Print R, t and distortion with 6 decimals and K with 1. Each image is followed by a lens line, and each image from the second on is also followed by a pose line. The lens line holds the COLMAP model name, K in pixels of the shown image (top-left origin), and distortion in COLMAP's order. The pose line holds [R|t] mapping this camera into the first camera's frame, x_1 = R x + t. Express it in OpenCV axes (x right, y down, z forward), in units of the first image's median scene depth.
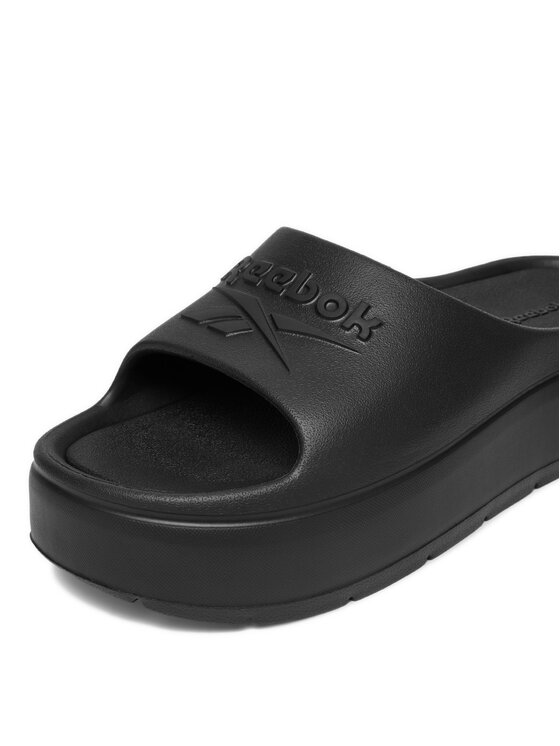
lens RADIAL K [[885.2, 0, 279.1], [0, 885.2, 371.9], [0, 0, 1]] dist [0.034812, 0.000000]
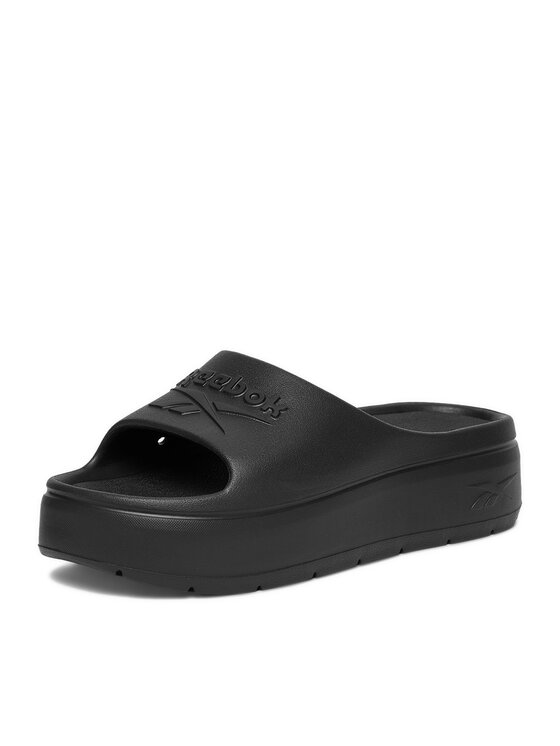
lens RADIAL K [[2186.5, 0, 280.0], [0, 2186.5, 373.1], [0, 0, 1]] dist [-0.043300, 0.000000]
pose [[0.997861, 0.044768, 0.047628, -0.071955], [-0.029365, 0.958003, -0.285251, 0.905302], [-0.058398, 0.283242, 0.957269, -2.448604]]
